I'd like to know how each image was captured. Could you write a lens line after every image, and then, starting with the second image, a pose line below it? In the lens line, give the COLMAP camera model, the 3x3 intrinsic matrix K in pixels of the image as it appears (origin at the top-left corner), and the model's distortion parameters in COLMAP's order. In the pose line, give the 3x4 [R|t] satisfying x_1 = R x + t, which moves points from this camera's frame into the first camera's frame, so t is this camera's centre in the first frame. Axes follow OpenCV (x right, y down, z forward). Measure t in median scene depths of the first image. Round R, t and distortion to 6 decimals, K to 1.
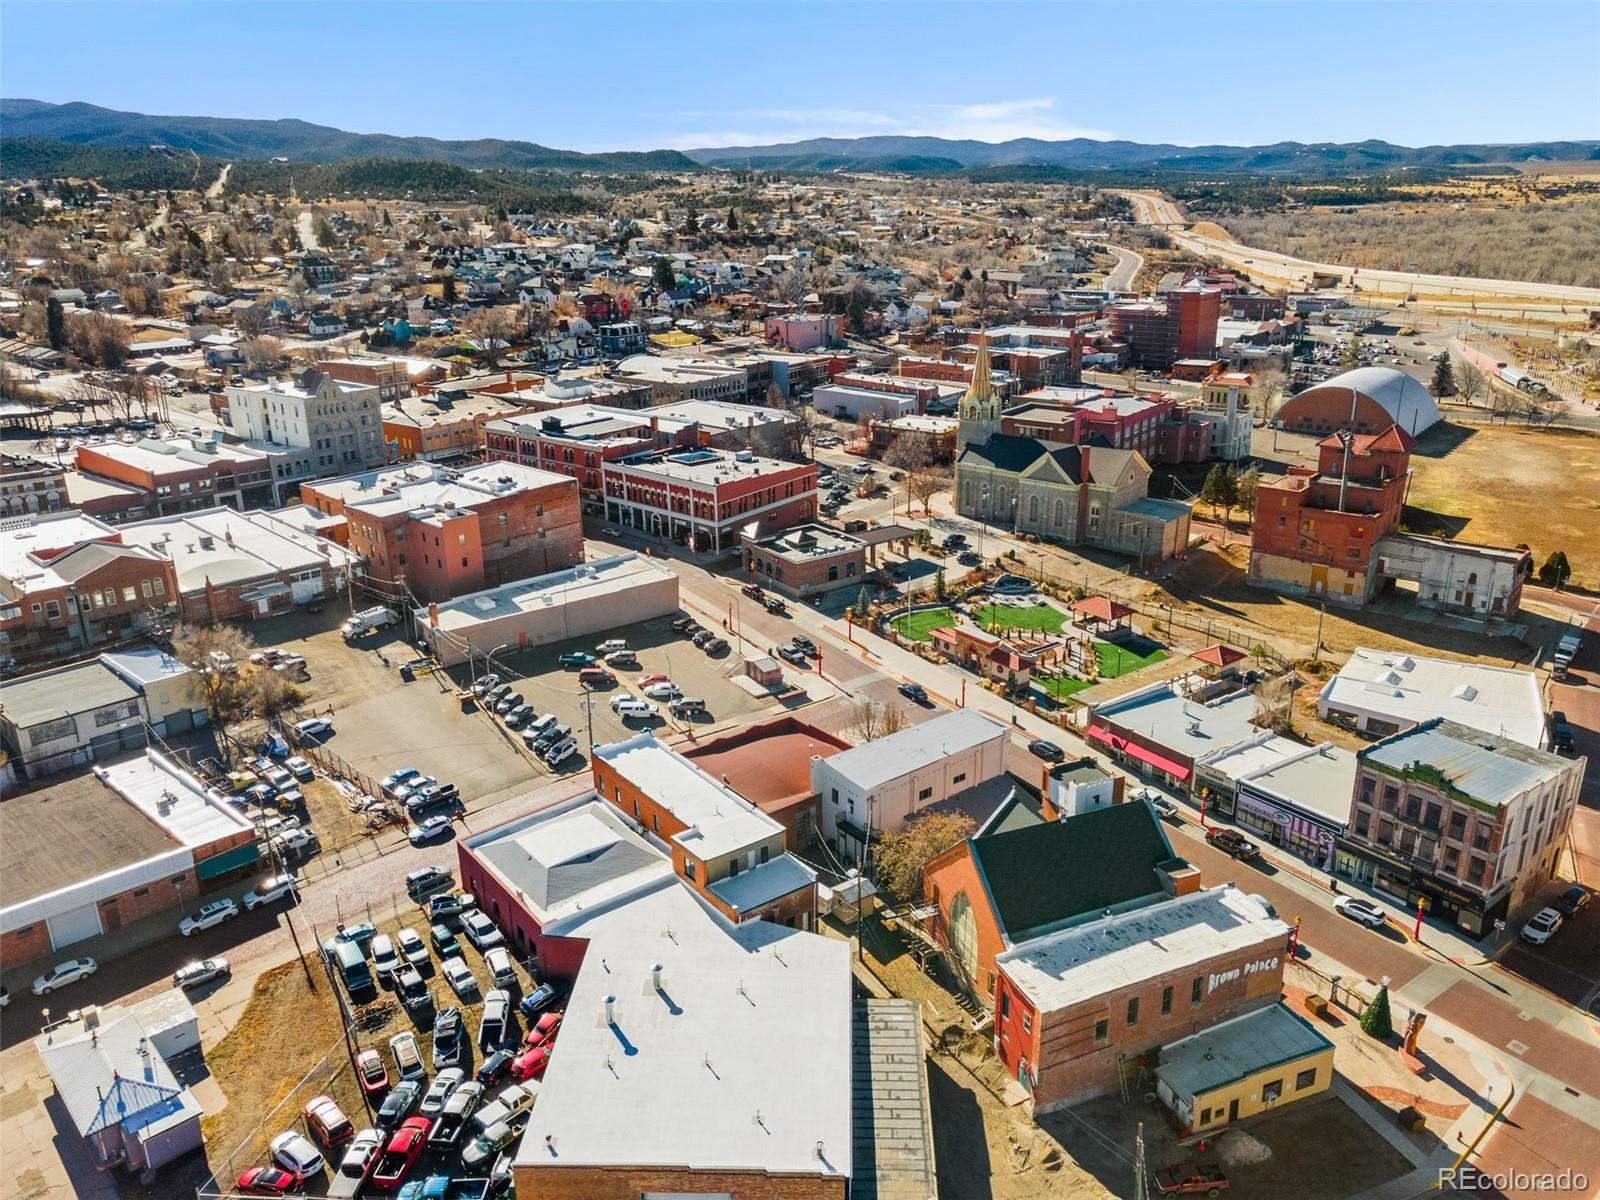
lens RADIAL K [[1154.0, 0, 797.8], [0, 1154.0, 607.4], [0, 0, 1]] dist [0.036276, 0.010191]
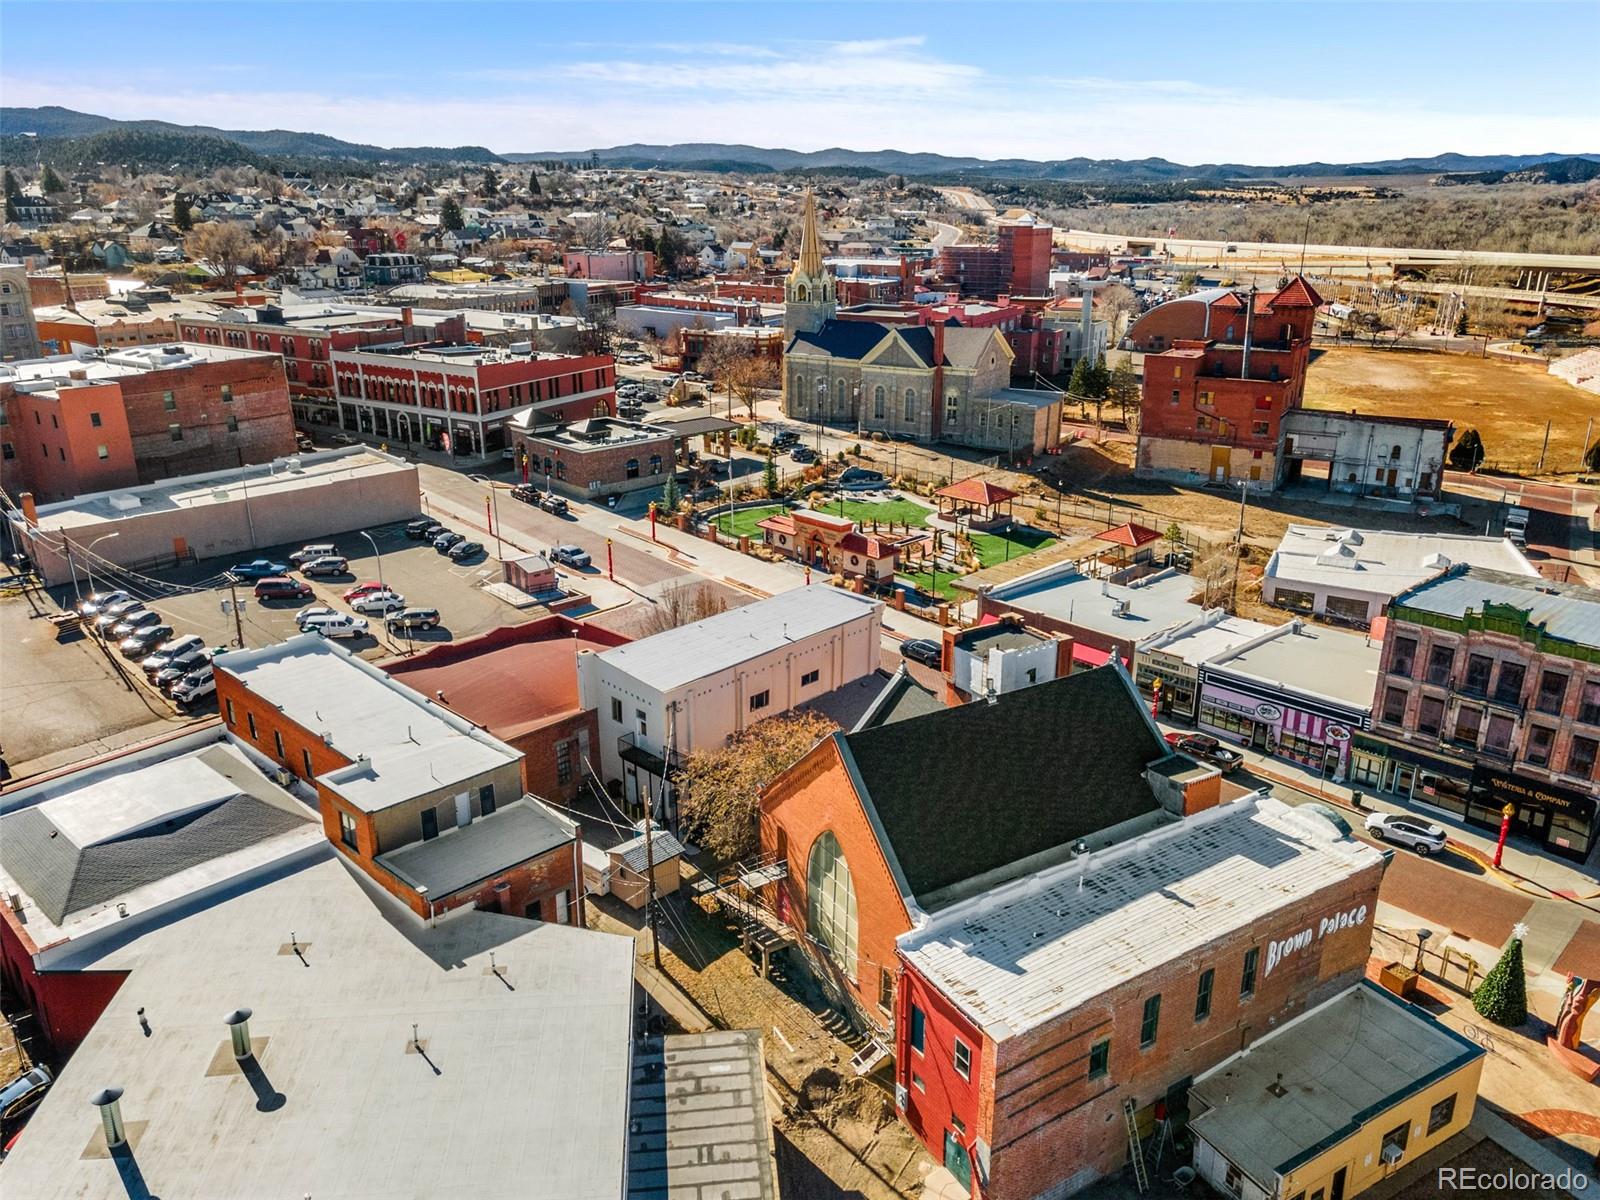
lens RADIAL K [[1154.0, 0, 798.8], [0, 1154.0, 613.2], [0, 0, 1]] dist [0.036276, 0.010191]
pose [[0.988614, -0.034902, 0.146369, 0.029677], [0.034399, 0.999390, 0.005965, 0.082103], [-0.146488, -0.000862, 0.989212, 0.268997]]
